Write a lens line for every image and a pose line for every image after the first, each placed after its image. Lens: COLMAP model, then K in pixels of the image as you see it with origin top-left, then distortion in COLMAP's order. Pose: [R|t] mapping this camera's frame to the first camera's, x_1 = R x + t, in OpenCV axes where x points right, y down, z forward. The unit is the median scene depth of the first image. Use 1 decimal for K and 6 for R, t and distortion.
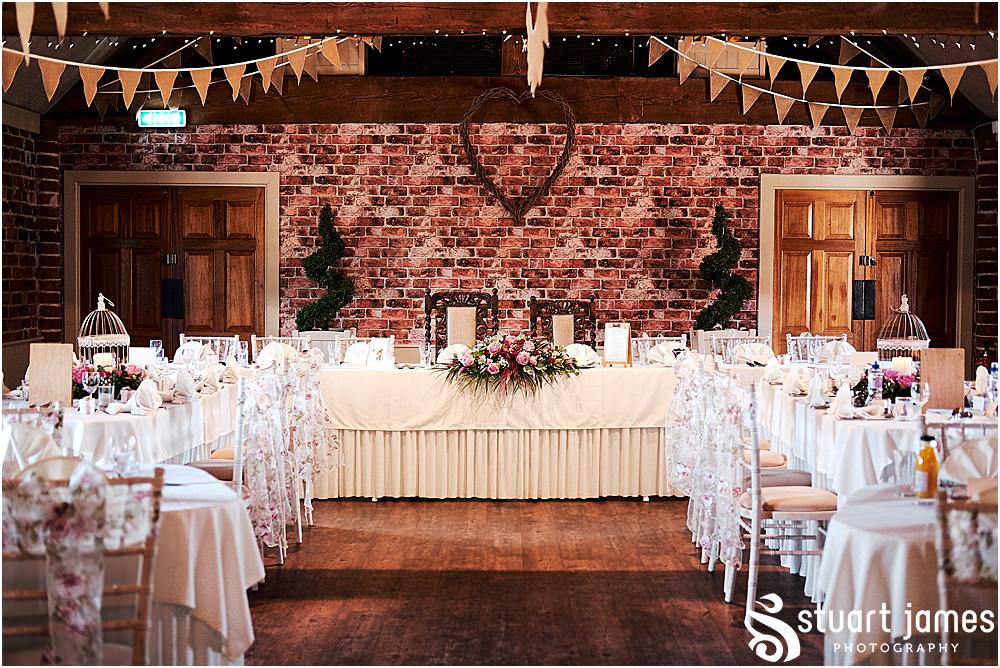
lens RADIAL K [[1527.6, 0, 500.1], [0, 1527.6, 333.9], [0, 0, 1]] dist [-0.021428, 0.000000]
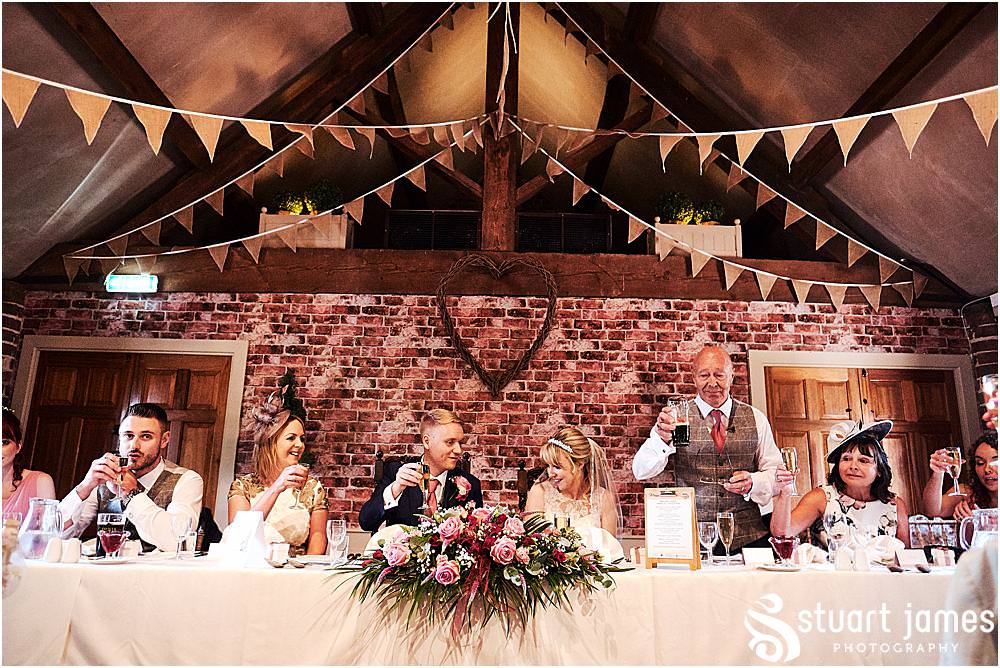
lens RADIAL K [[680.3, 0, 497.4], [0, 680.3, 332.3], [0, 0, 1]] dist [-0.012686, -0.002386]
pose [[0.999771, 0.017483, 0.012303, 0.006814], [-0.013309, 0.959380, -0.281804, 0.007440], [-0.016730, 0.281576, 0.959393, 0.586594]]
